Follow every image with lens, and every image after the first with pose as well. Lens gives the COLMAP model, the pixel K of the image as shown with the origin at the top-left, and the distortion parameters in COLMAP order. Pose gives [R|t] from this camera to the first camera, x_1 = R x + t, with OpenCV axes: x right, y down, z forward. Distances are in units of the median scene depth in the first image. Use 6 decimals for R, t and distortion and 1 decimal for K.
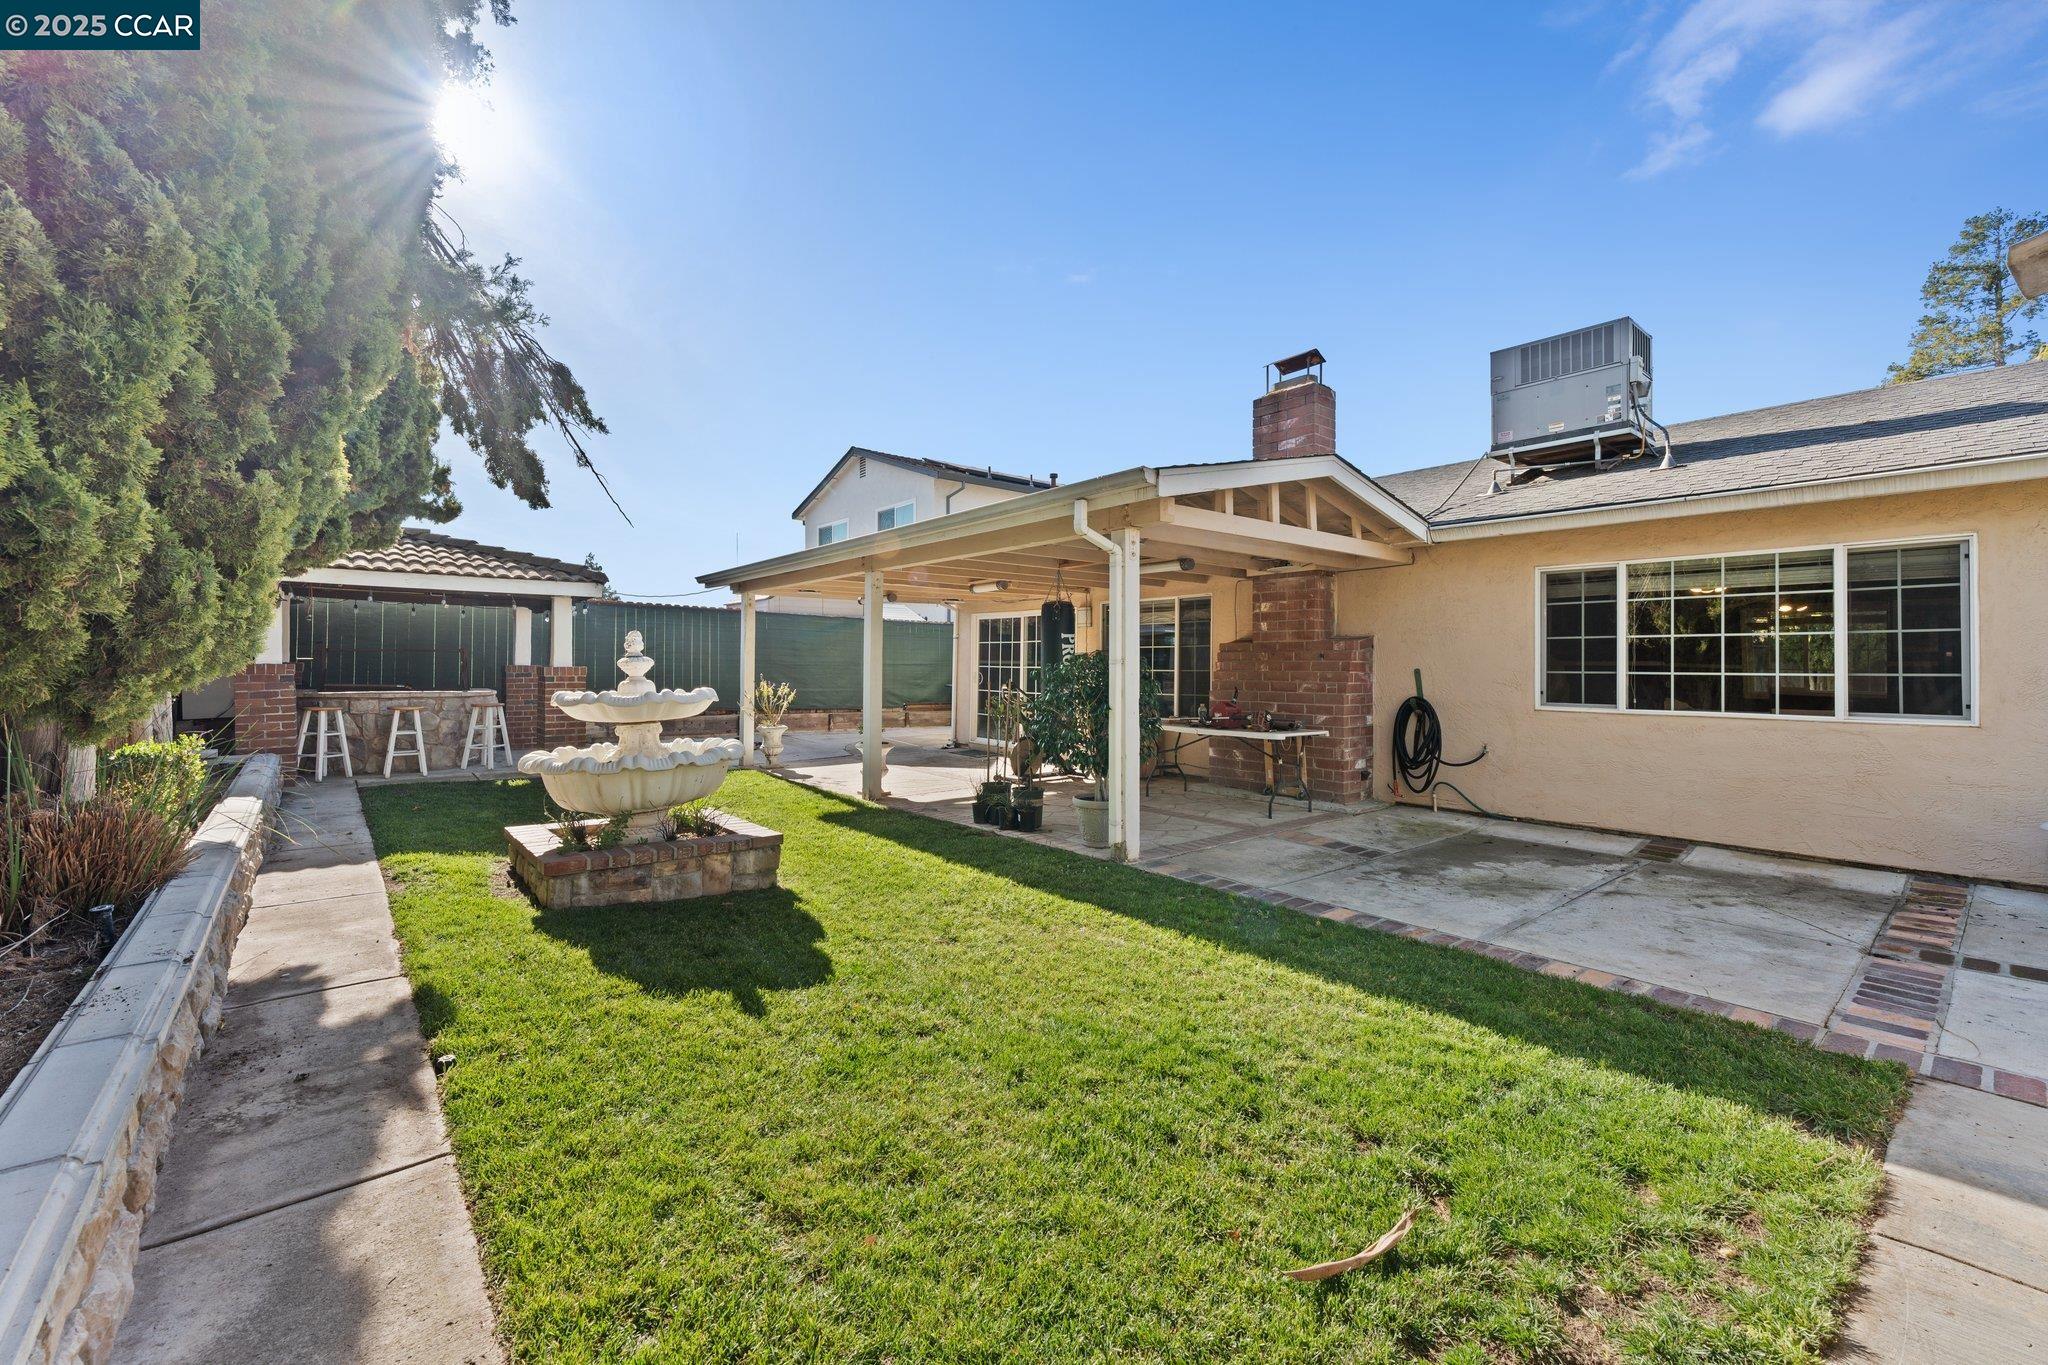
lens RADIAL K [[827.2, 0, 998.2], [0, 827.2, 645.5], [0, 0, 1]] dist [0.001849, 0.000207]
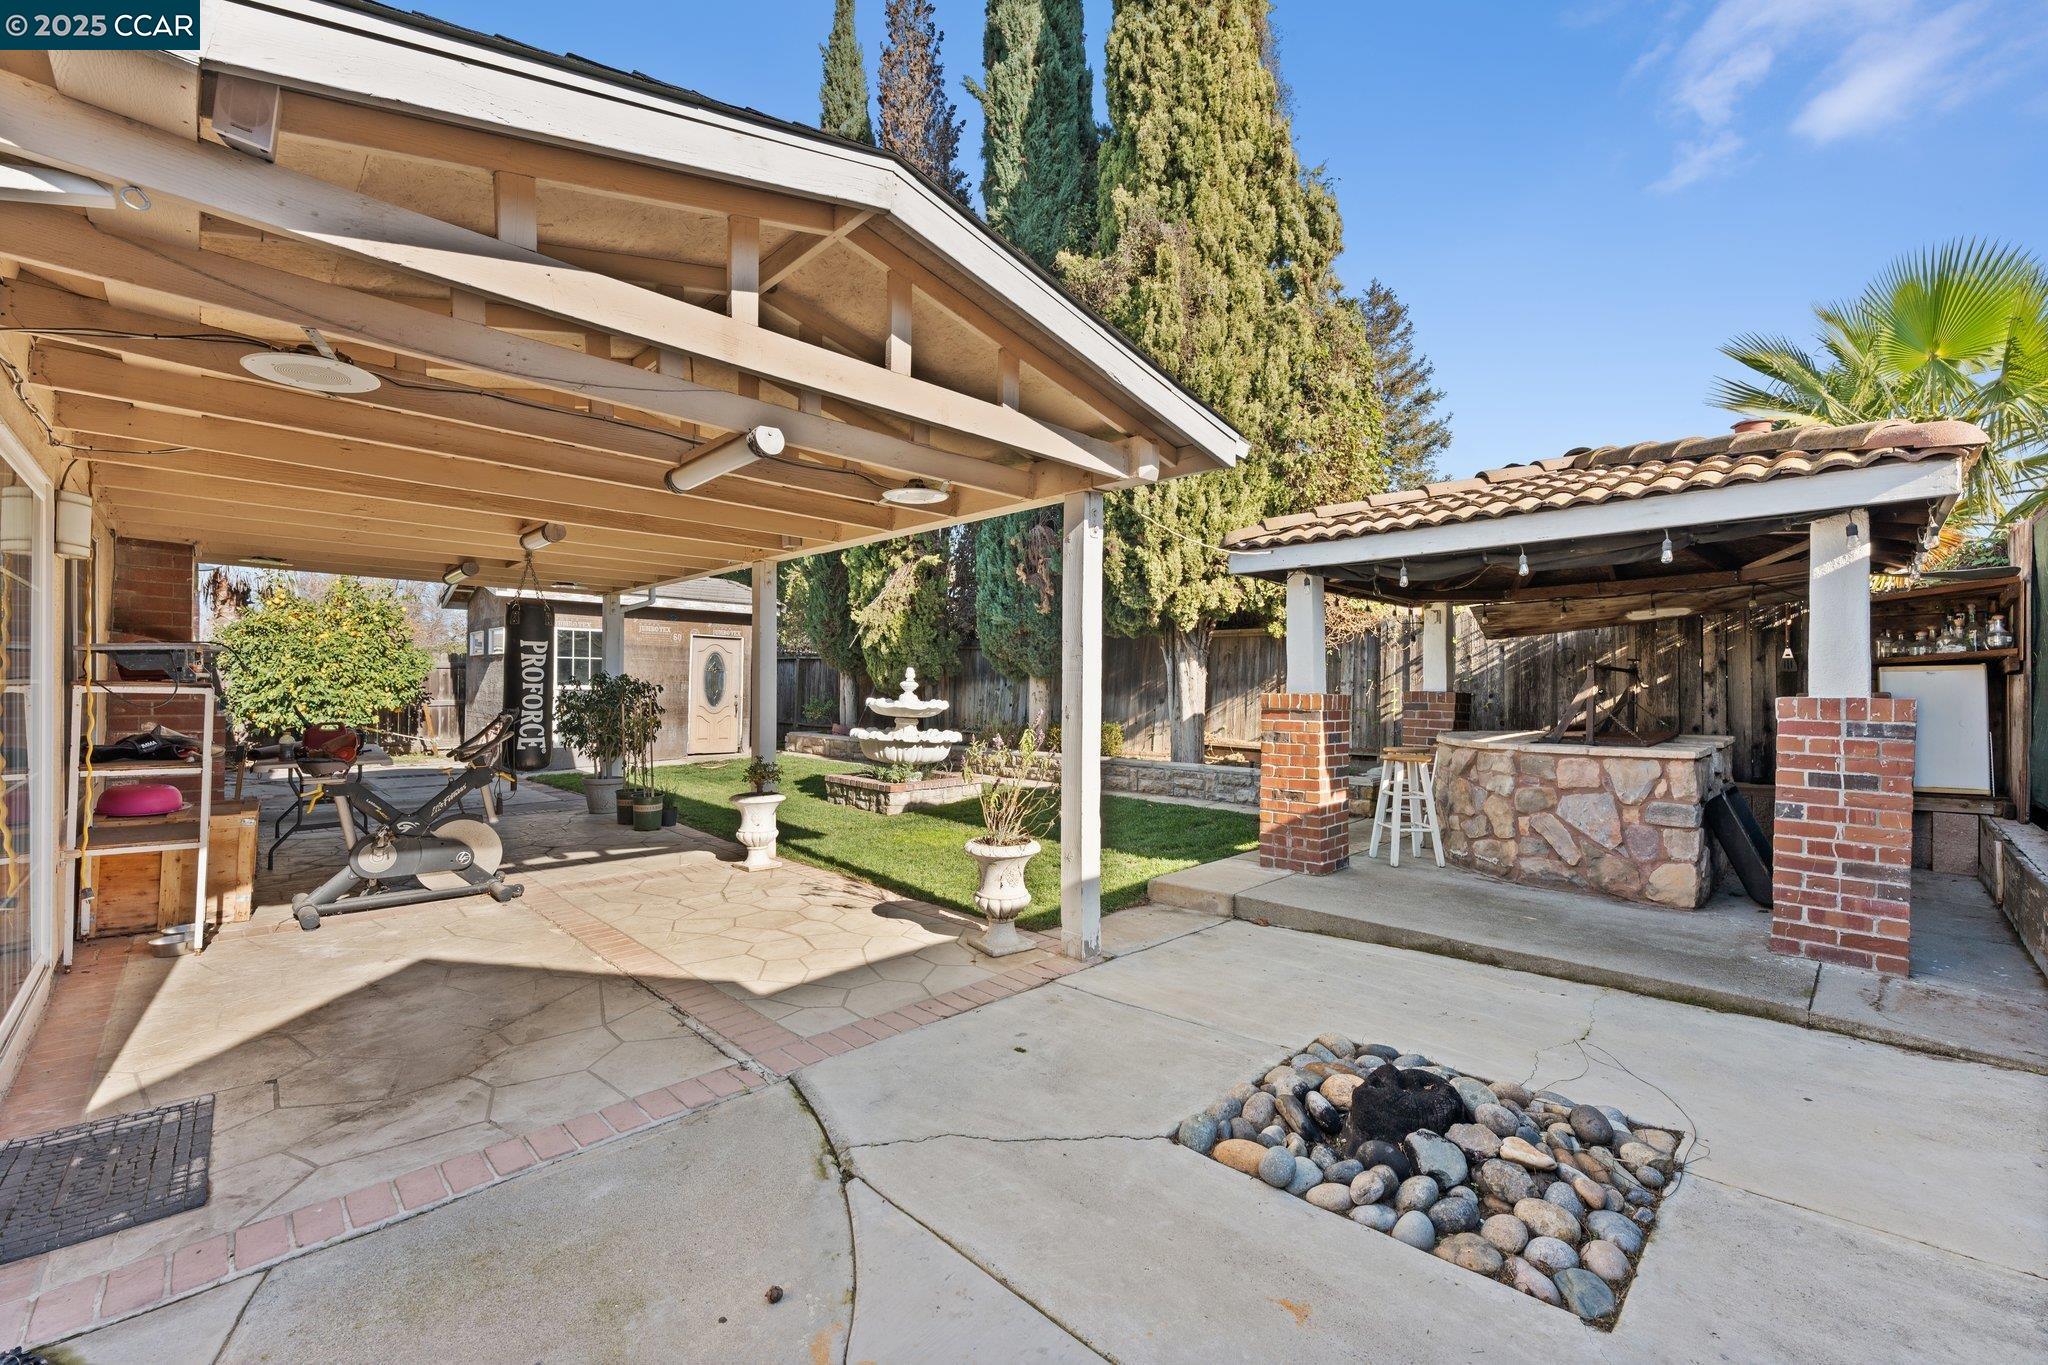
lens RADIAL K [[831.8, 0, 1021.0], [0, 831.8, 687.5], [0, 0, 1]] dist [0.001351, 0.000359]
pose [[-0.995295, -0.013403, -0.095956, -0.376595], [-0.011104, 0.999639, -0.024453, 0.051856], [0.096249, -0.023272, -0.995085, 2.149142]]
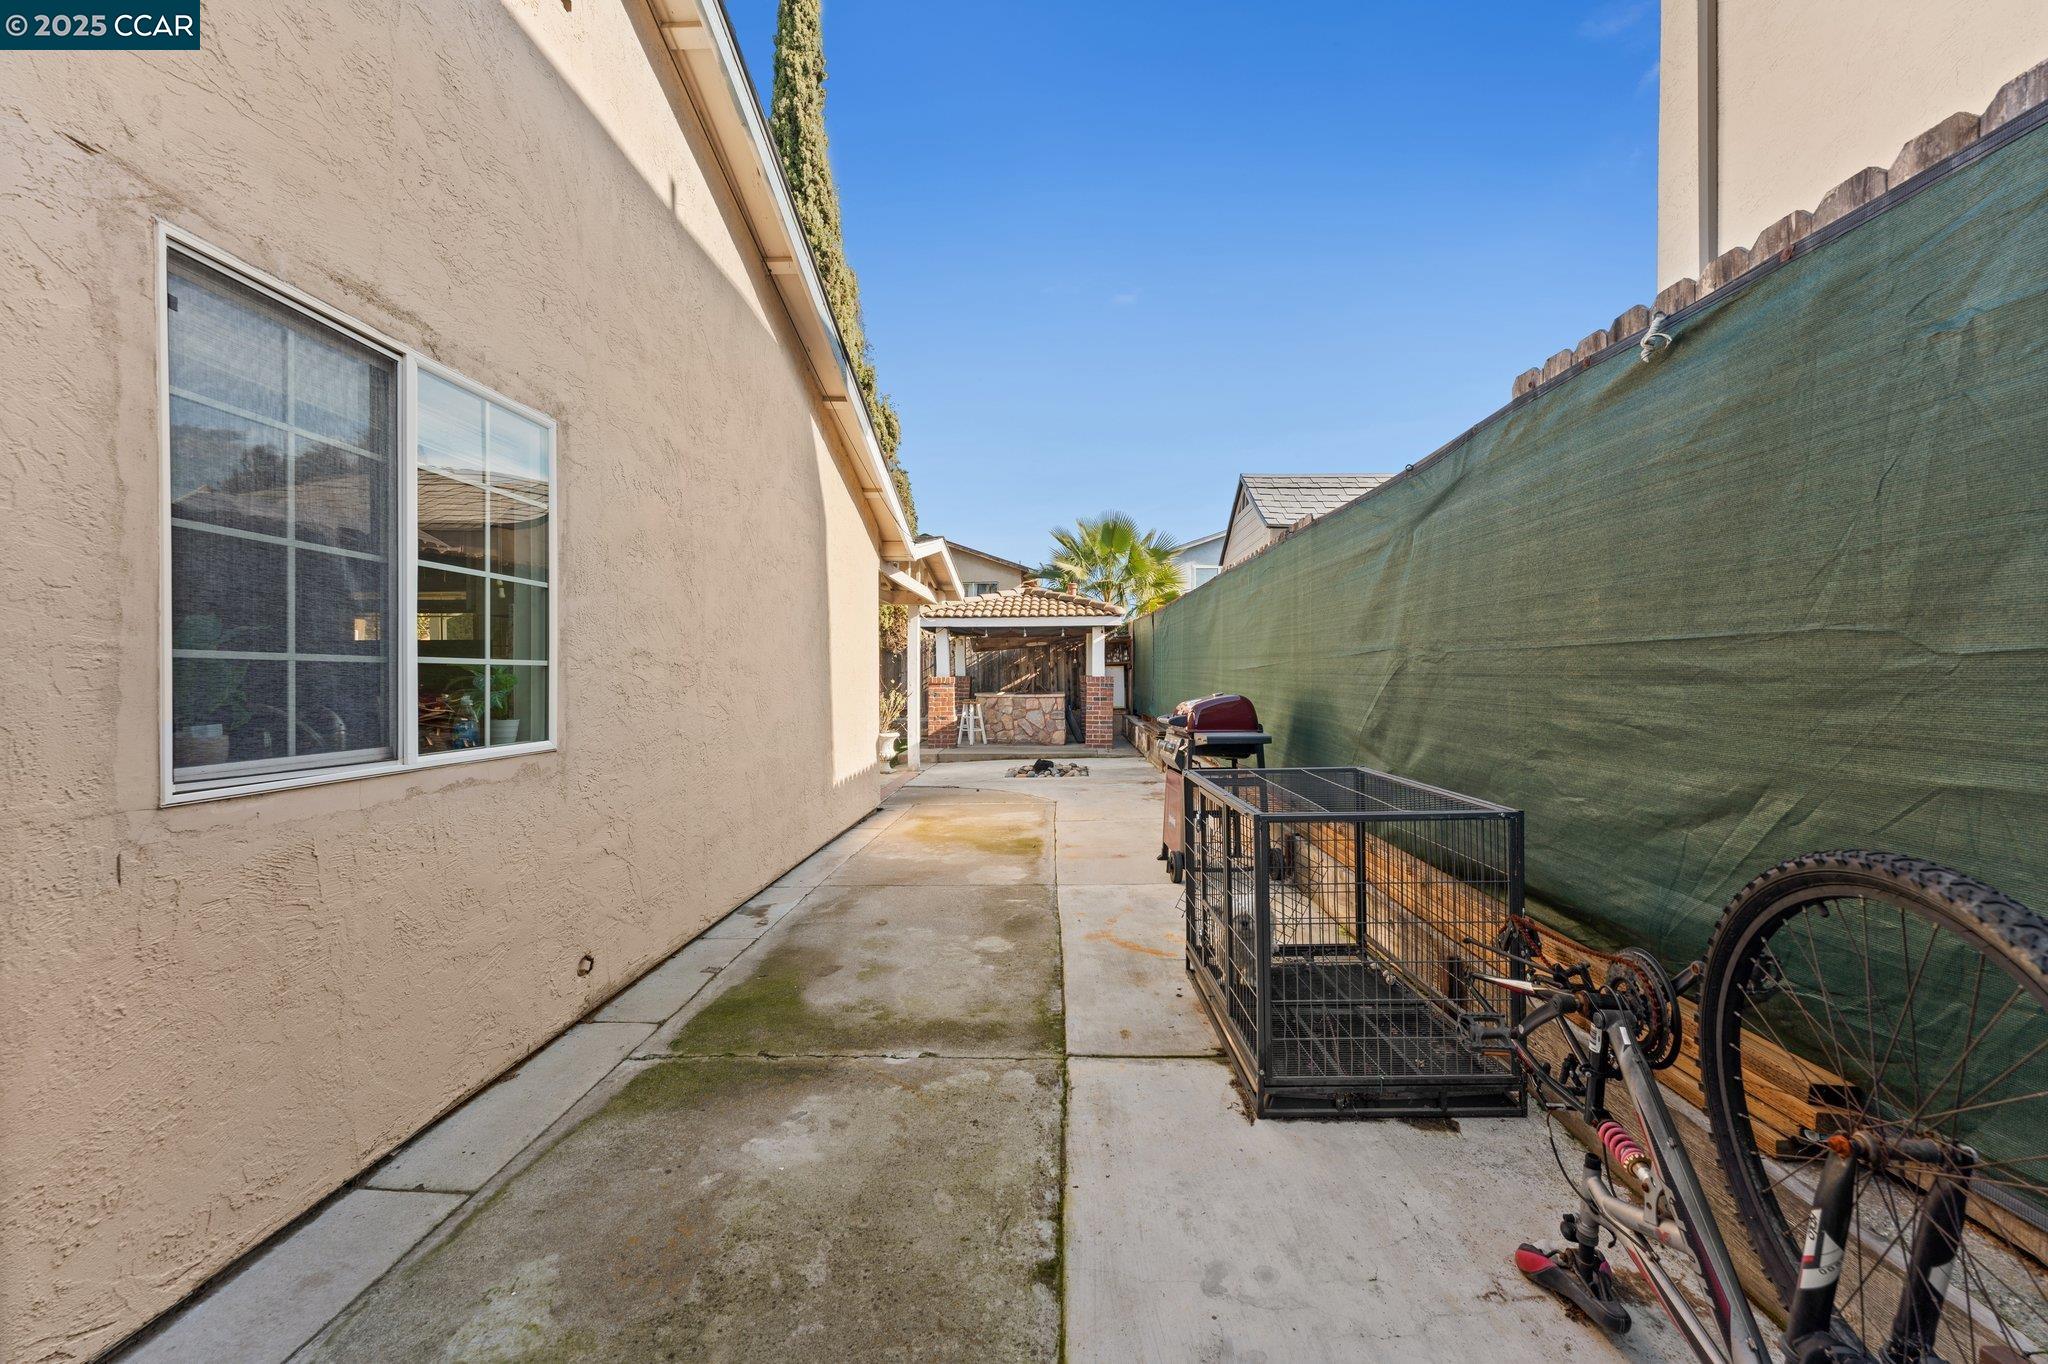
lens RADIAL K [[831.8, 0, 1021.0], [0, 831.8, 687.0], [0, 0, 1]] dist [0.001351, 0.000359]
pose [[-0.666189, -0.000312, -0.745783, 0.621153], [0.010334, 0.999900, -0.009650, 0.080278], [0.745711, -0.014136, -0.666120, 2.826430]]
